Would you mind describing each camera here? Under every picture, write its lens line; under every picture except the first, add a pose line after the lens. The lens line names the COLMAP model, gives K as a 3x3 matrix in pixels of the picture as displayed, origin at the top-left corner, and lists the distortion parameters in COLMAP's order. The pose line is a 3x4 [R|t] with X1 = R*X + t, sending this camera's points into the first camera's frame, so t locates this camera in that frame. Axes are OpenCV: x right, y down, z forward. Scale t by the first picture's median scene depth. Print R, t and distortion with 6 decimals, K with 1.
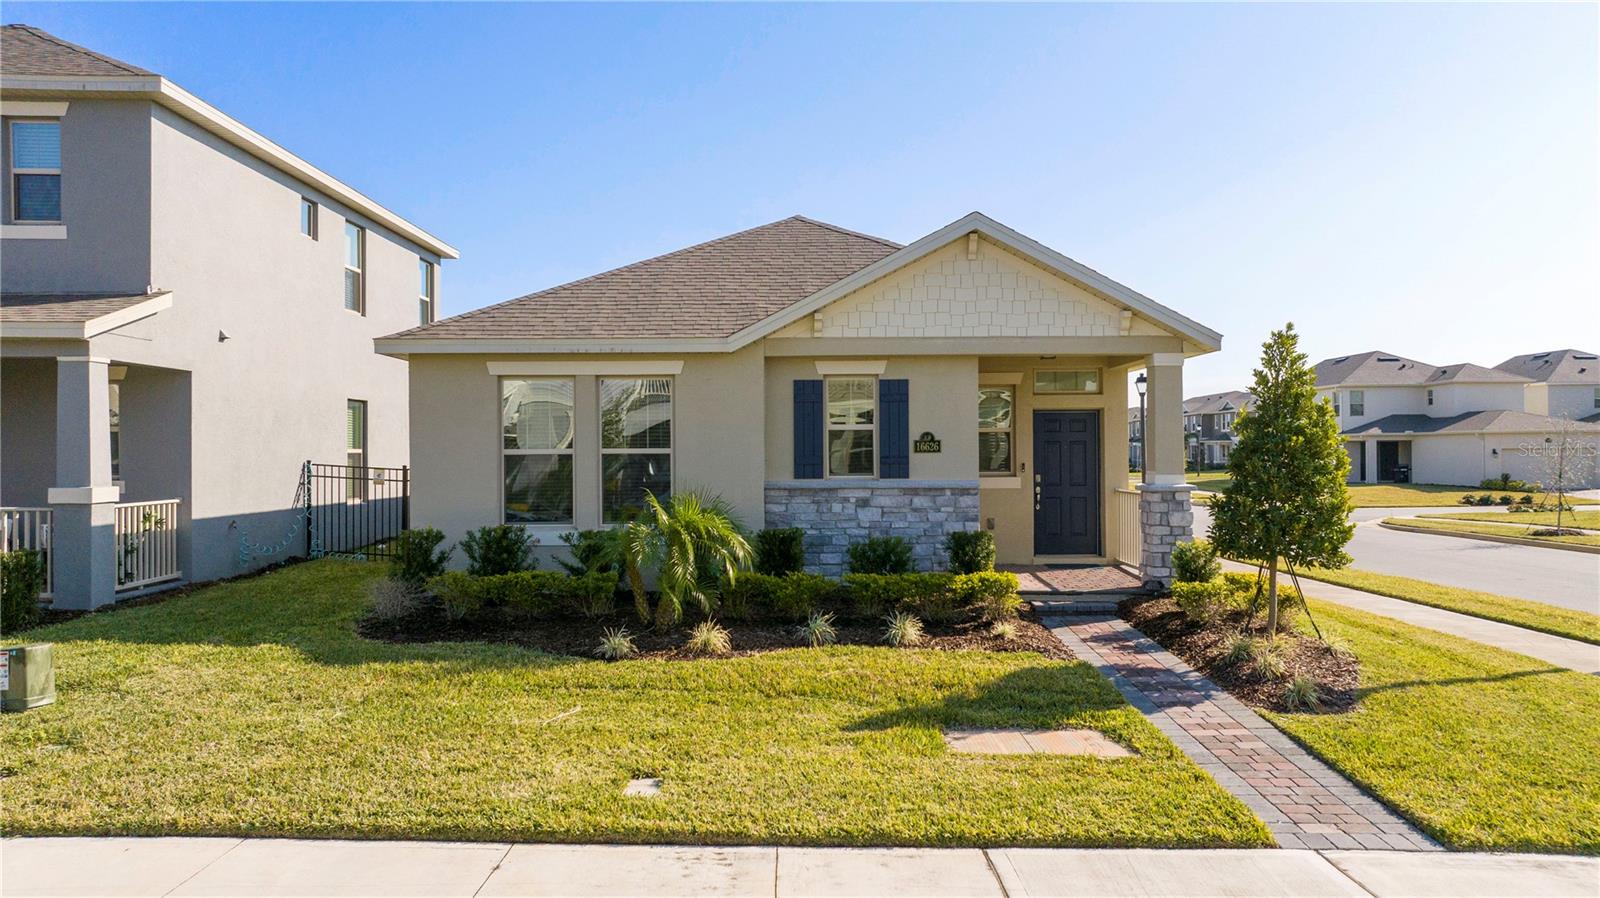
lens RADIAL K [[1127.9, 0, 809.6], [0, 1127.9, 444.2], [0, 0, 1]] dist [-0.018284, 0.001224]
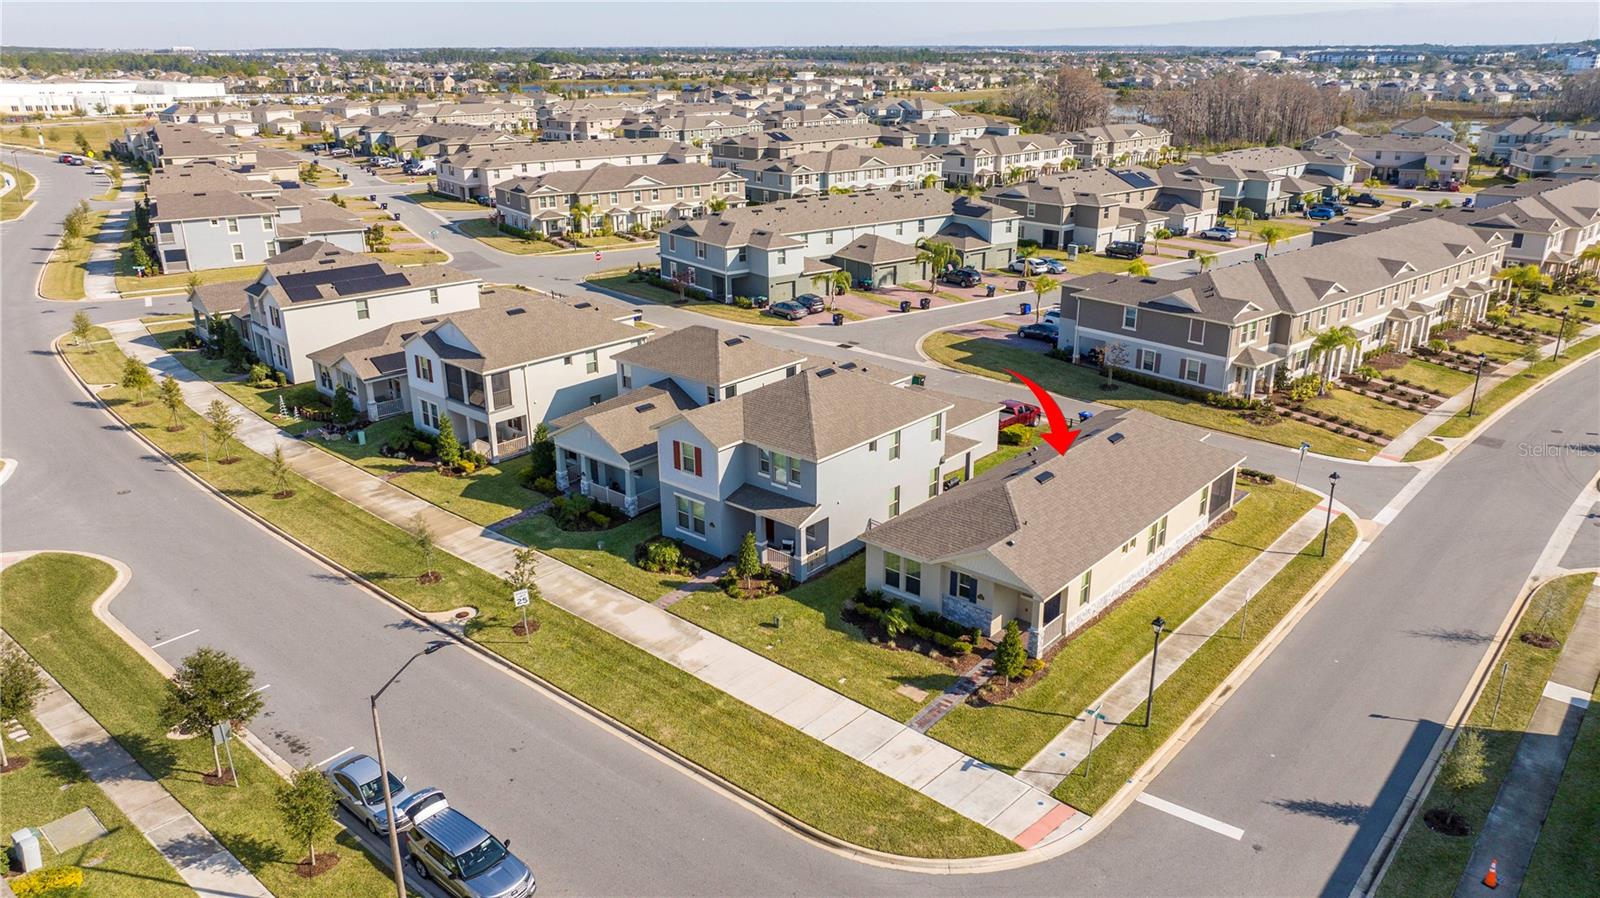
lens RADIAL K [[1127.9, 0, 809.6], [0, 1127.9, 444.2], [0, 0, 1]] dist [-0.018284, 0.001224]
pose [[0.756009, 0.222939, -0.615425, 1.847523], [0.000861, 0.939871, 0.341527, -1.737687], [0.654560, -0.258727, 0.710360, -1.851100]]
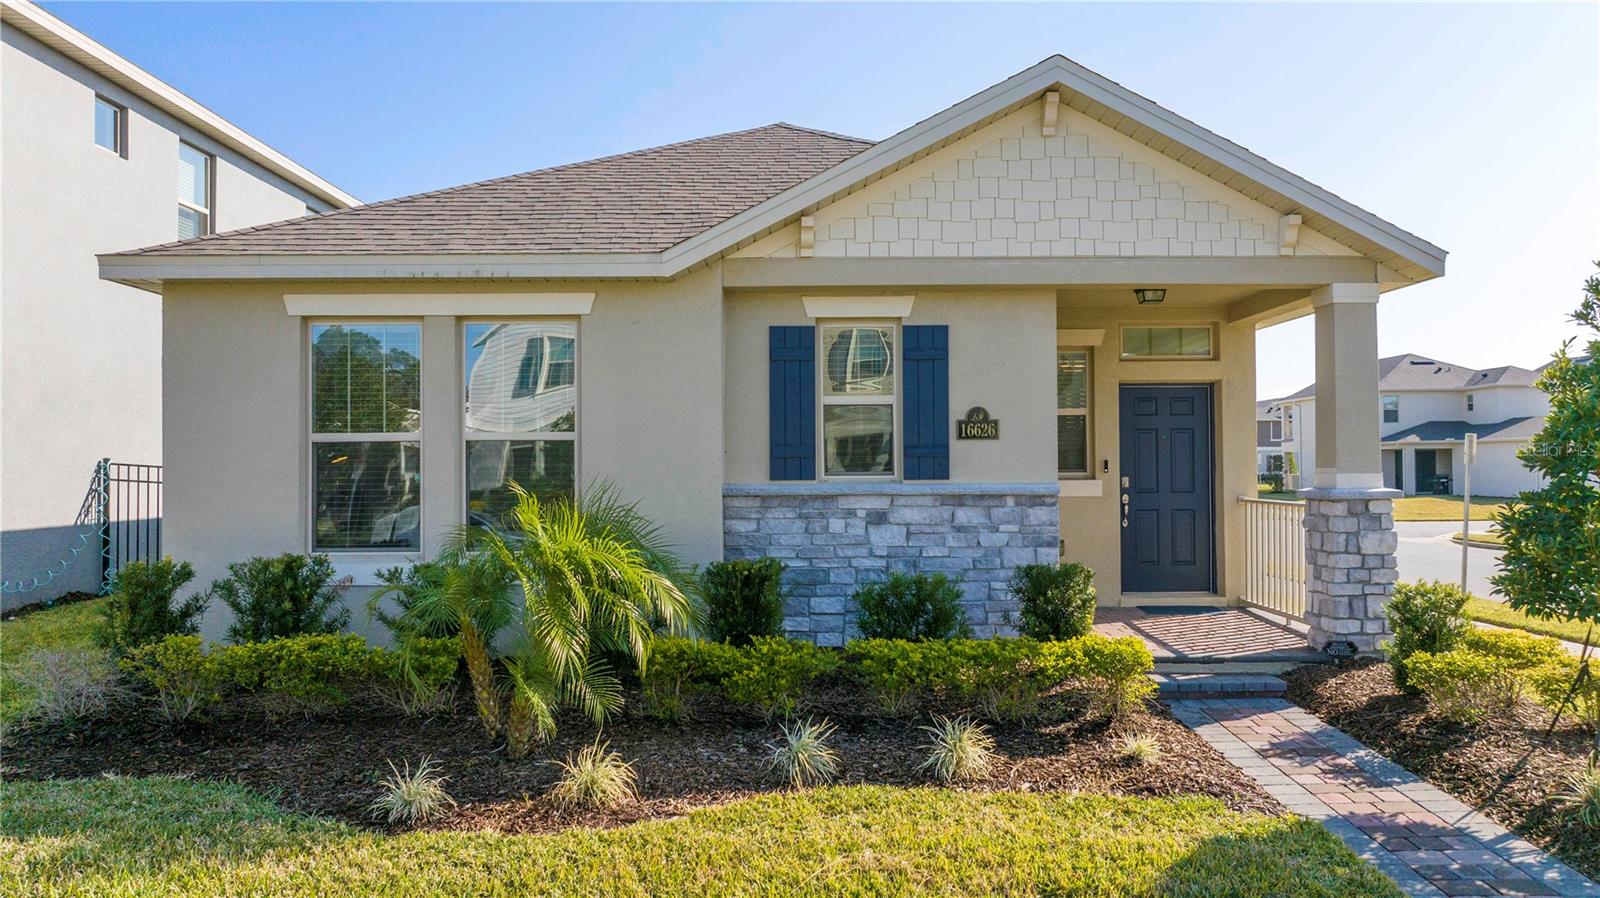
lens RADIAL K [[1127.9, 0, 809.6], [0, 1127.9, 444.2], [0, 0, 1]] dist [-0.018284, 0.001224]
pose [[0.999993, 0.000025, 0.003788, 0.006442], [0.000019, 0.999933, -0.011540, 0.017915], [-0.003788, 0.011540, 0.999926, 0.365007]]
